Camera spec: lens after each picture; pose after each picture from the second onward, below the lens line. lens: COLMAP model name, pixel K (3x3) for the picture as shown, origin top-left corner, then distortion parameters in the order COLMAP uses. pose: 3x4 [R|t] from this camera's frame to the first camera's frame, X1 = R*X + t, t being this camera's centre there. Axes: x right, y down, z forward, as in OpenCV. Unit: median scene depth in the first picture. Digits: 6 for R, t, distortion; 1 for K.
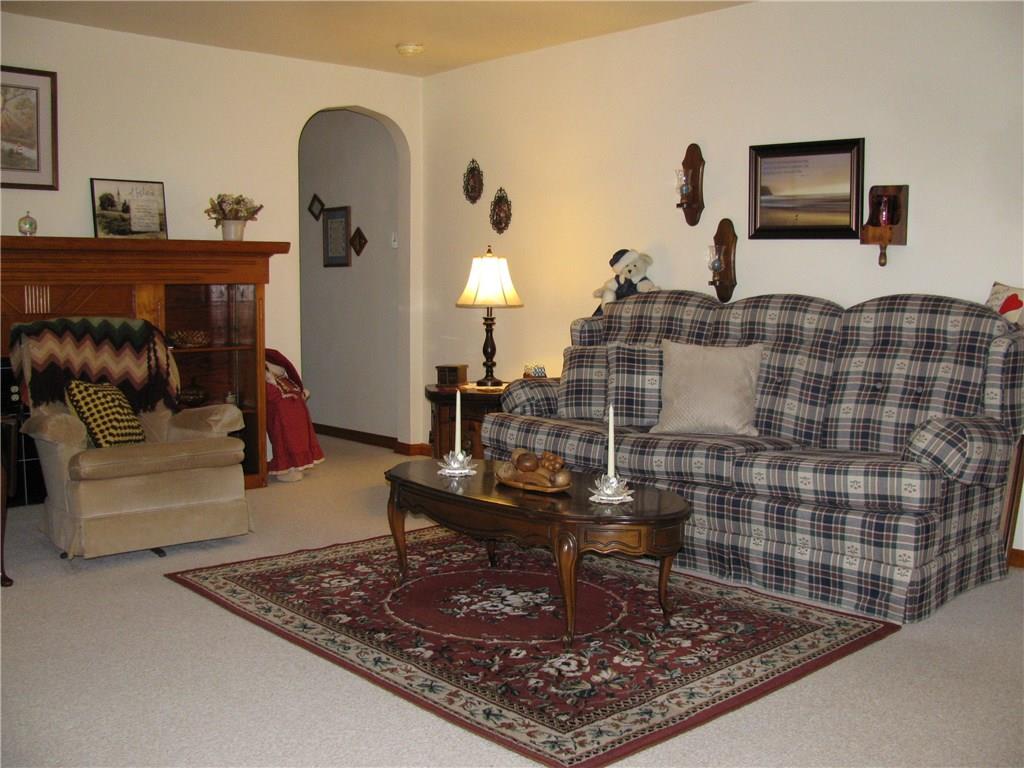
lens RADIAL K [[1057.7, 0, 521.2], [0, 1057.7, 389.1], [0, 0, 1]] dist [-0.222164, 0.271717]
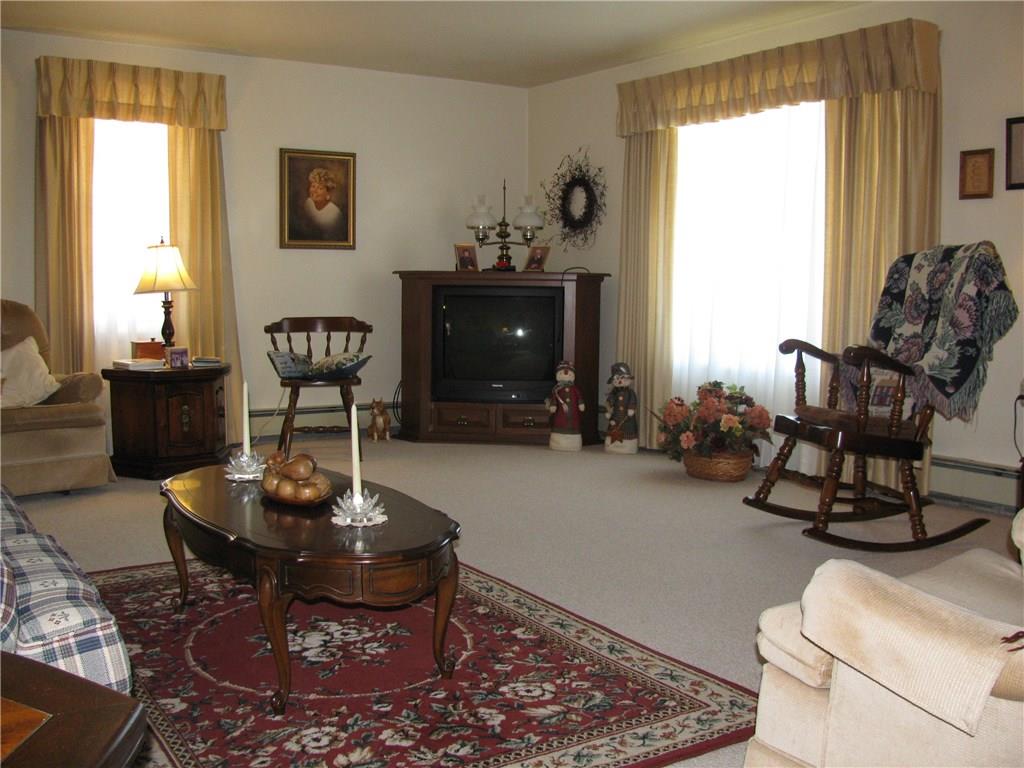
lens RADIAL K [[1058.5, 0, 520.7], [0, 1058.5, 382.7], [0, 0, 1]] dist [-0.224669, 0.282954]
pose [[-0.988268, -0.023562, 0.150899, -0.265791], [0.005962, 0.981323, 0.192274, -0.142367], [-0.152611, 0.190918, -0.969670, 1.615016]]
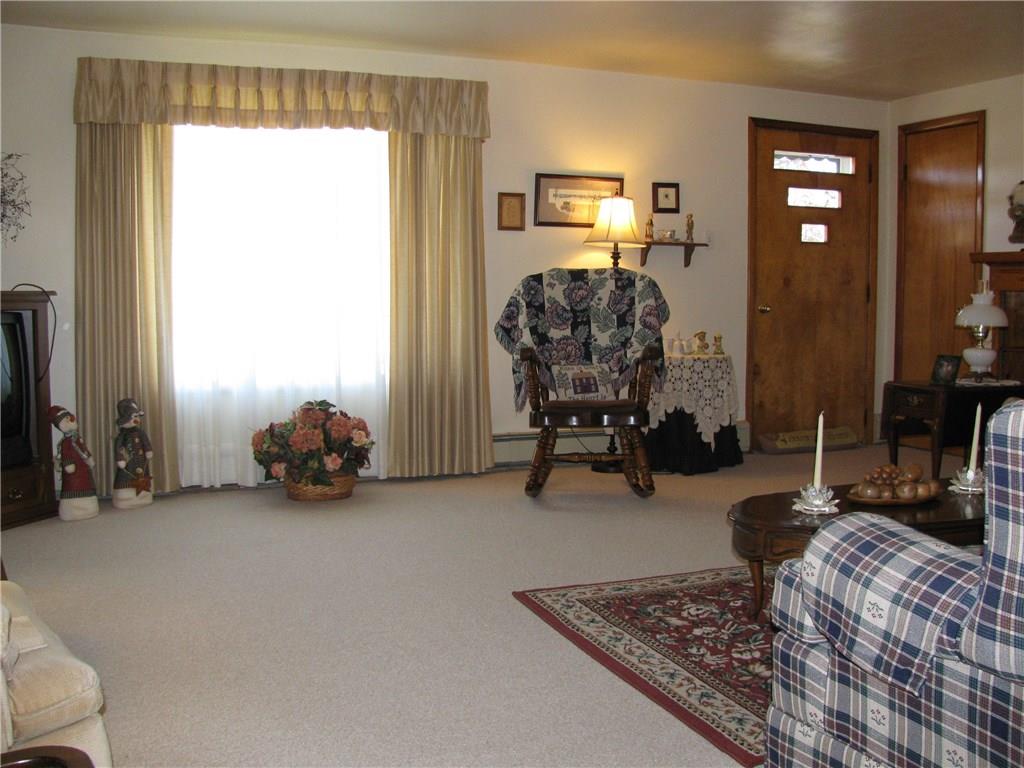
lens RADIAL K [[1058.5, 0, 520.7], [0, 1058.5, 382.7], [0, 0, 1]] dist [-0.224669, 0.282954]
pose [[-0.356014, 0.080221, -0.931031, 0.916052], [-0.096250, 0.987862, 0.121922, -0.087935], [0.929511, 0.133017, -0.343971, 0.909444]]
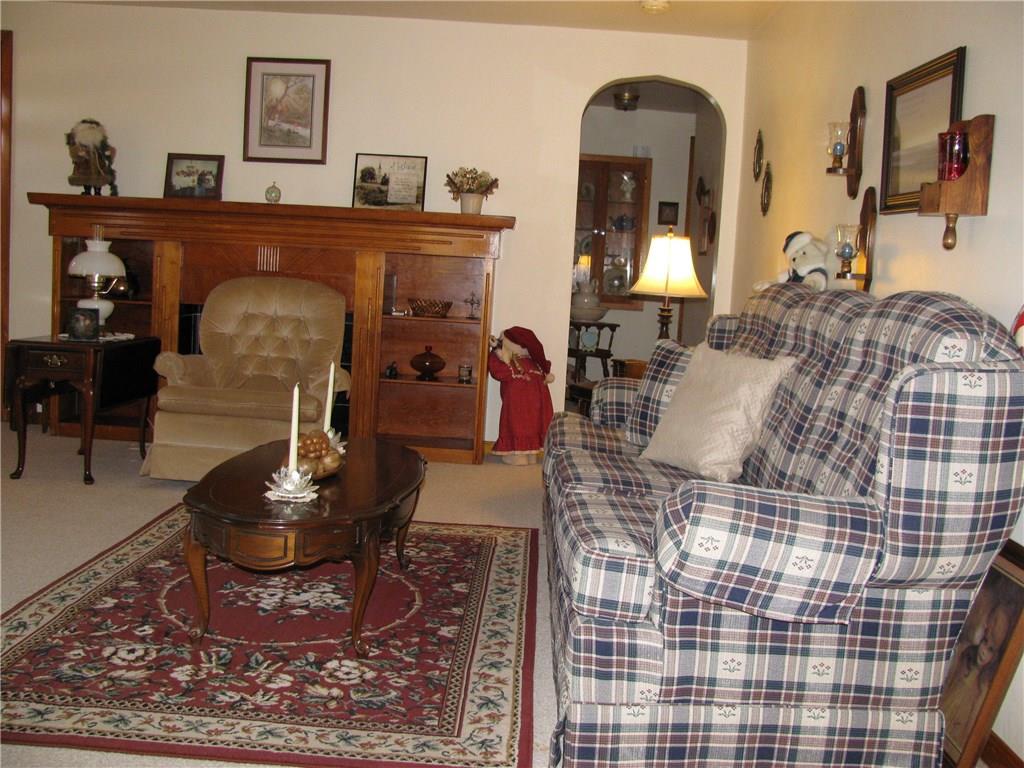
lens RADIAL K [[1058.5, 0, 520.7], [0, 1058.5, 382.7], [0, 0, 1]] dist [-0.224669, 0.282954]
pose [[0.725651, 0.115341, -0.678327, 0.666989], [-0.125917, 0.991462, 0.033884, -0.032208], [0.676444, 0.060825, 0.733978, 0.430635]]
